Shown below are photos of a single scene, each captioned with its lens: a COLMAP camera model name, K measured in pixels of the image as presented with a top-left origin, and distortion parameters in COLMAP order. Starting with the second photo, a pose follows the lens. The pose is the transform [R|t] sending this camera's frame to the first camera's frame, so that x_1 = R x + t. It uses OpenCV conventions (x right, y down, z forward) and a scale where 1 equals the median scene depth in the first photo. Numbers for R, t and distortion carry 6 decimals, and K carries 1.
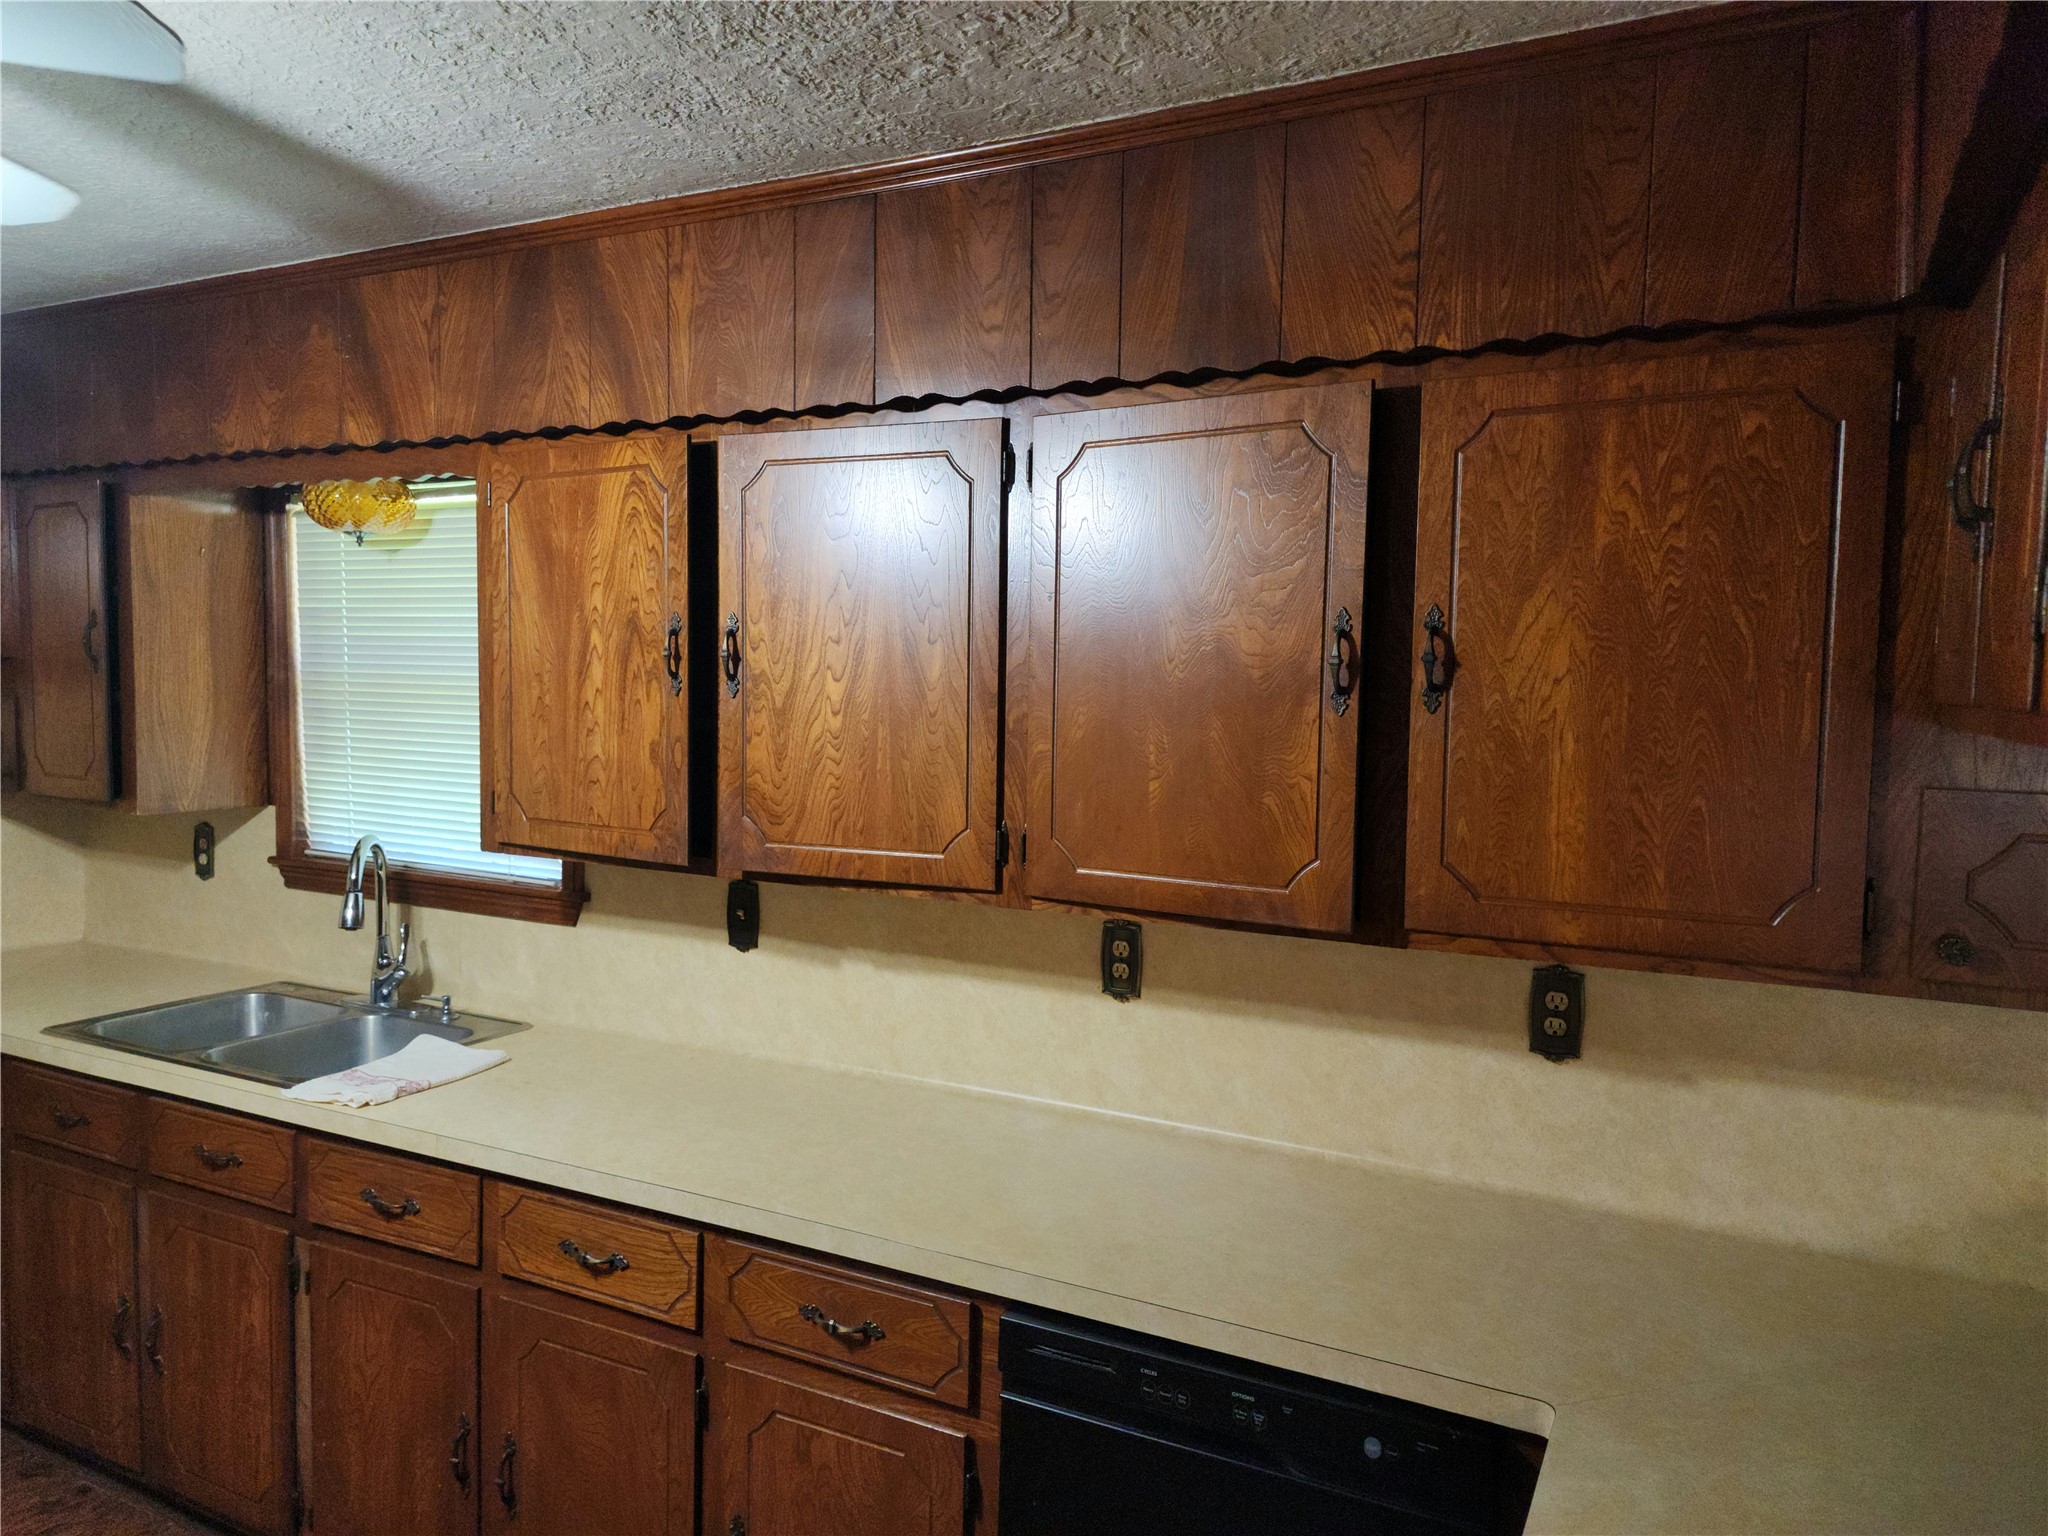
lens RADIAL K [[1377.3, 0, 1023.7], [0, 1377.3, 775.2], [0, 0, 1]] dist [0.074092, -0.065237]
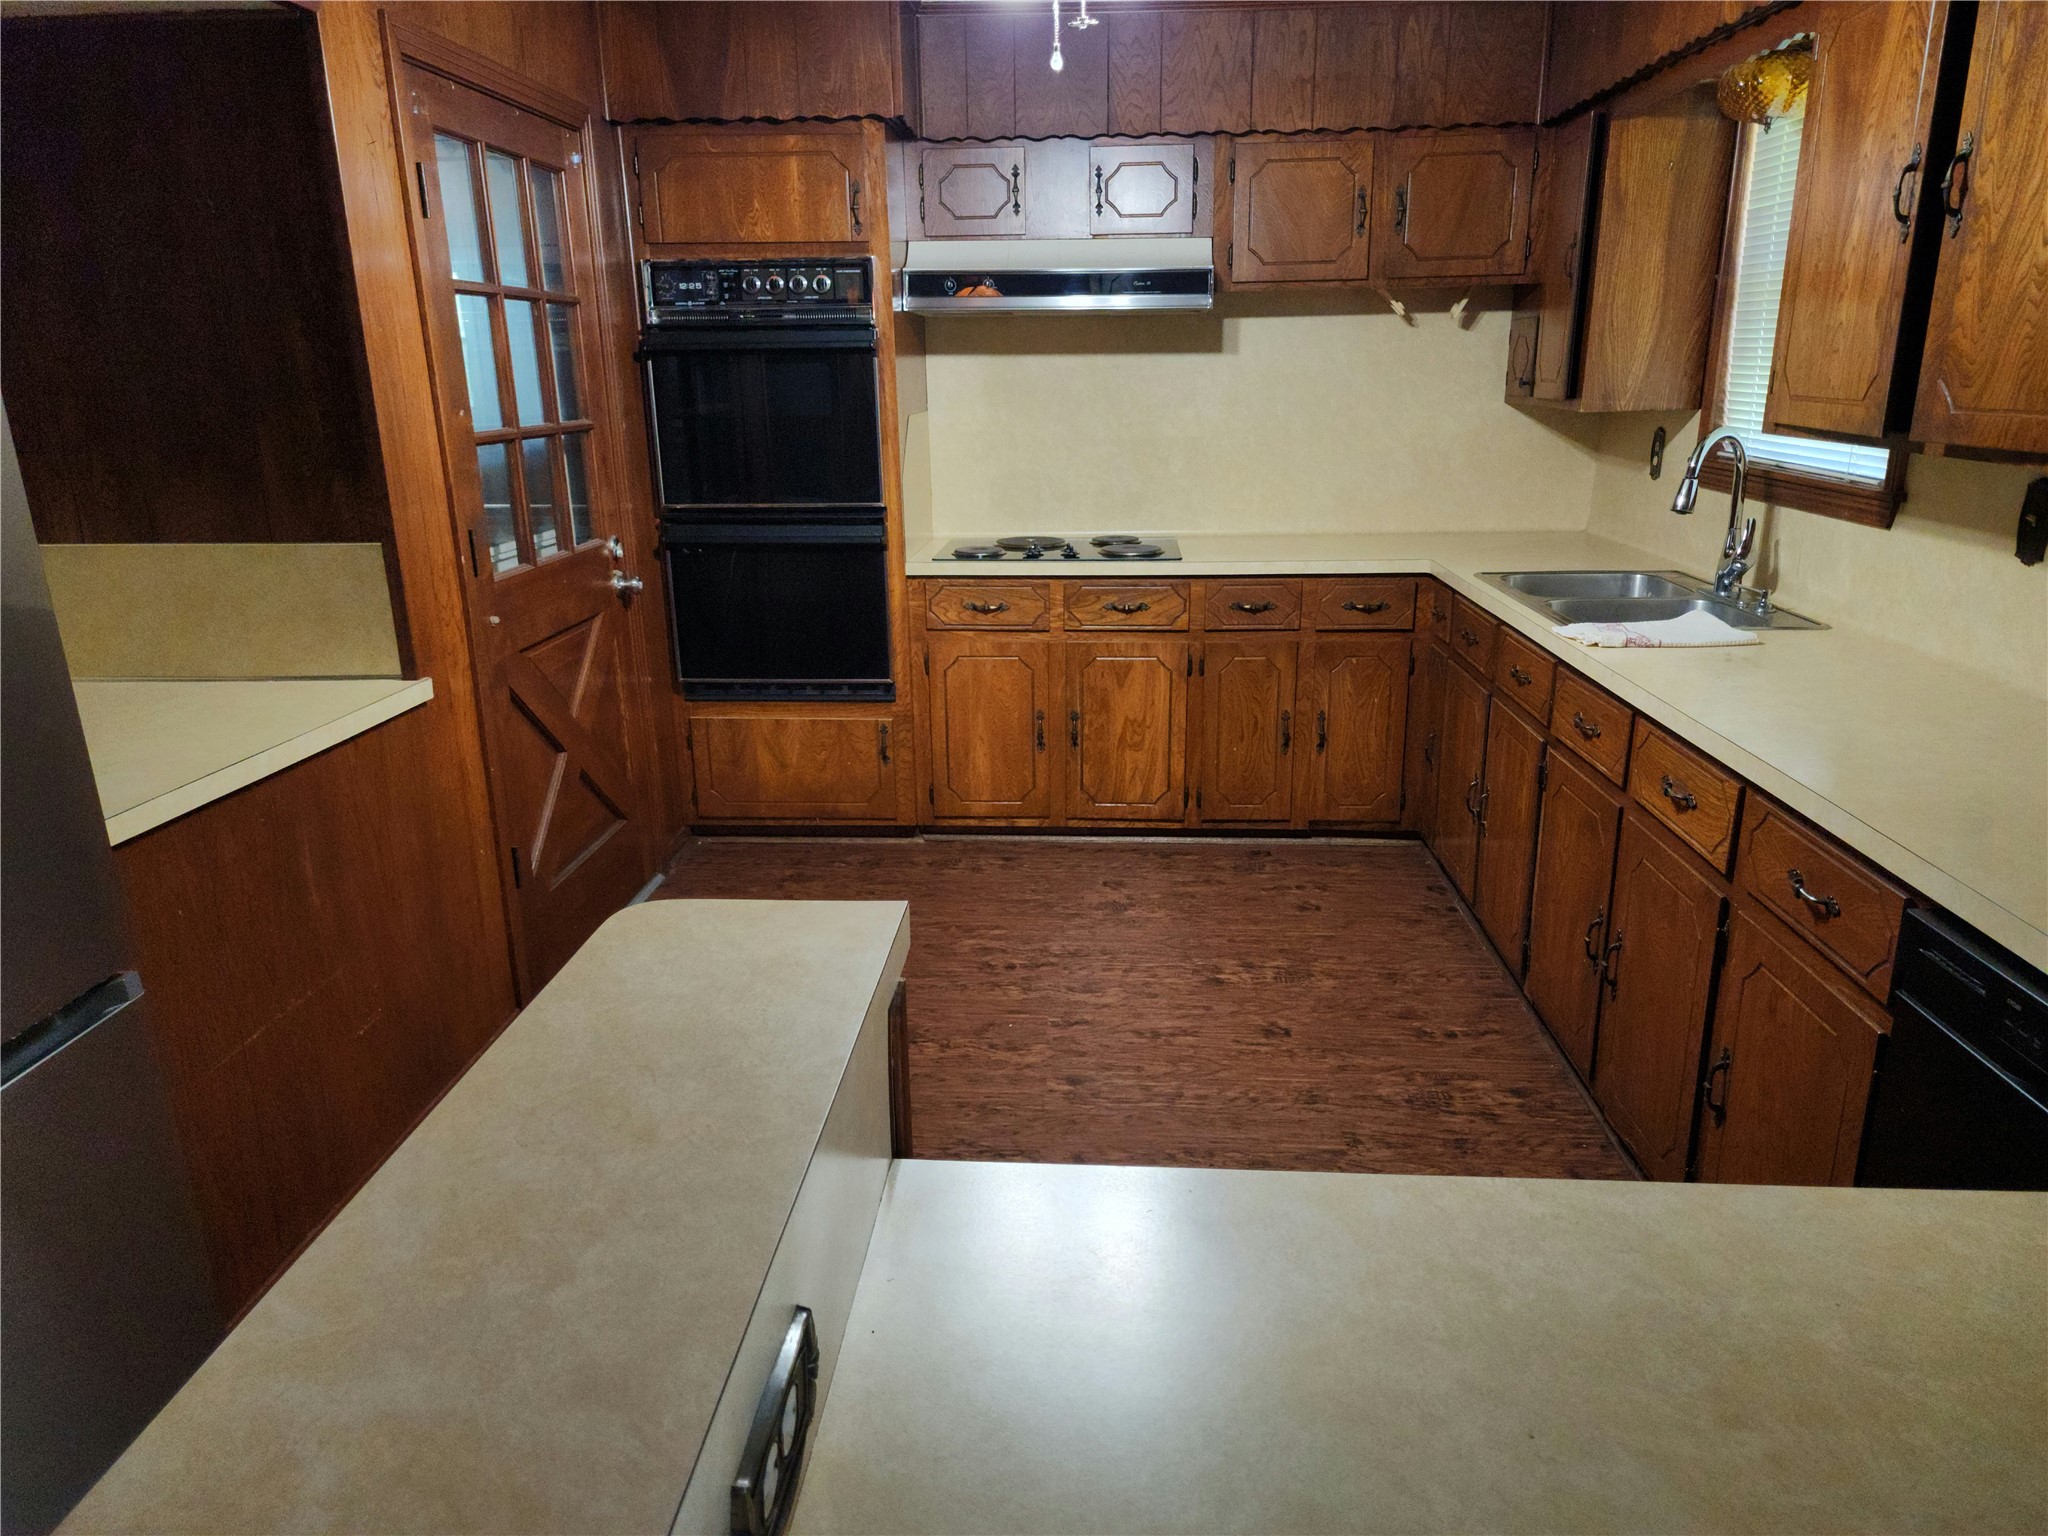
lens RADIAL K [[1377.3, 0, 1023.7], [0, 1377.3, 775.2], [0, 0, 1]] dist [0.074092, -0.065237]
pose [[0.409061, 0.237307, -0.881110, 0.402970], [-0.038601, 0.969228, 0.243119, 0.077936], [0.911690, -0.065439, 0.405634, 0.081697]]
